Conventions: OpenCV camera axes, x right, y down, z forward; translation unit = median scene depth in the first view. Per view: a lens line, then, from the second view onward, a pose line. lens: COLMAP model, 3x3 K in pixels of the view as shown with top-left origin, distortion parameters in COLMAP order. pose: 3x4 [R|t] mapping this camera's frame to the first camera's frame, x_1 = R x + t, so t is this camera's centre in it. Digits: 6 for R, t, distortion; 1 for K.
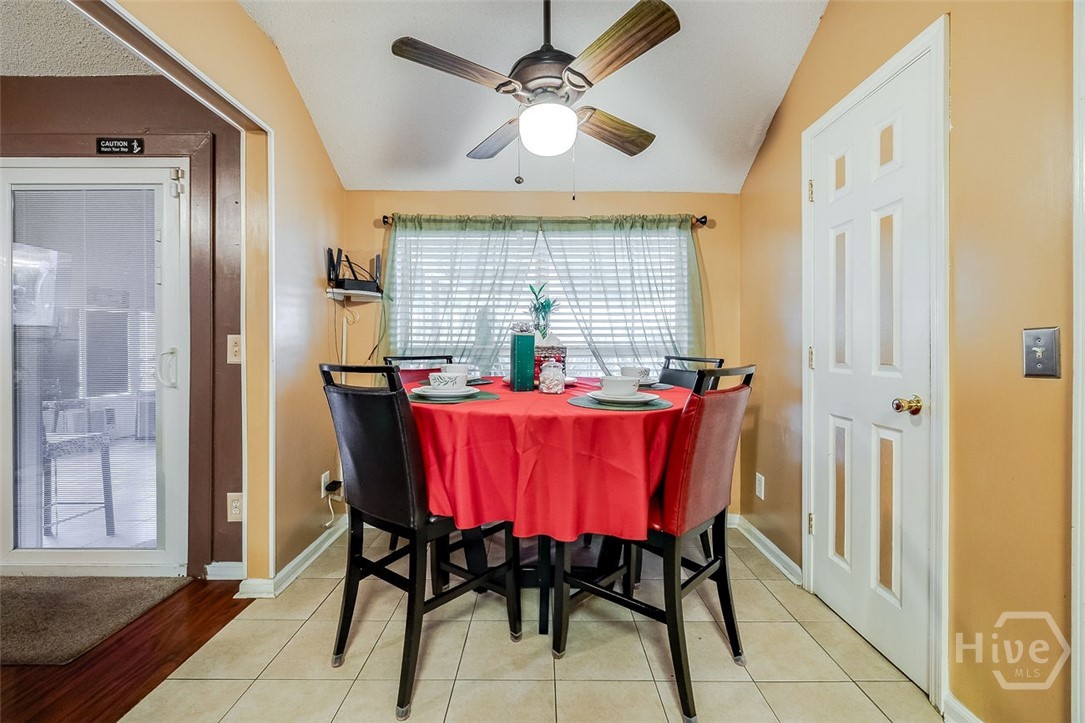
lens RADIAL K [[453.5, 0, 542.5], [0, 453.5, 361.5], [0, 0, 1]] dist [-0.000377, -0.000245]
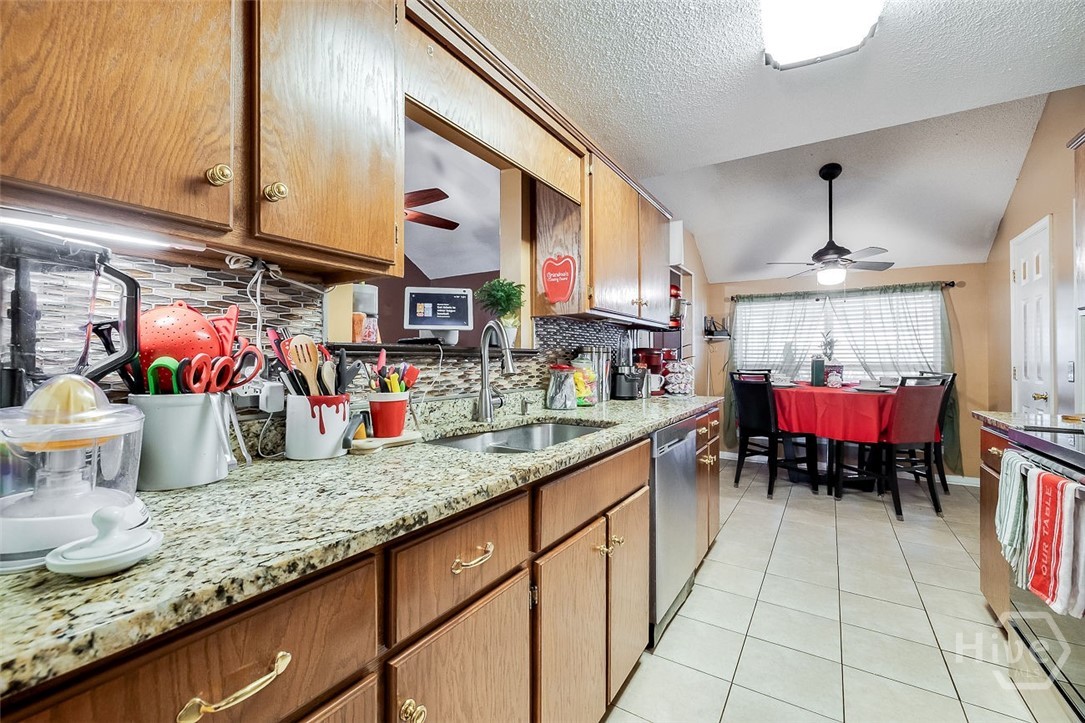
lens RADIAL K [[453.5, 0, 542.5], [0, 453.5, 361.5], [0, 0, 1]] dist [-0.000377, -0.000245]
pose [[0.842411, -0.000401, -0.538835, 0.011672], [-0.014408, 0.999625, -0.023270, 0.013127], [0.538642, 0.027367, 0.842090, -1.245685]]
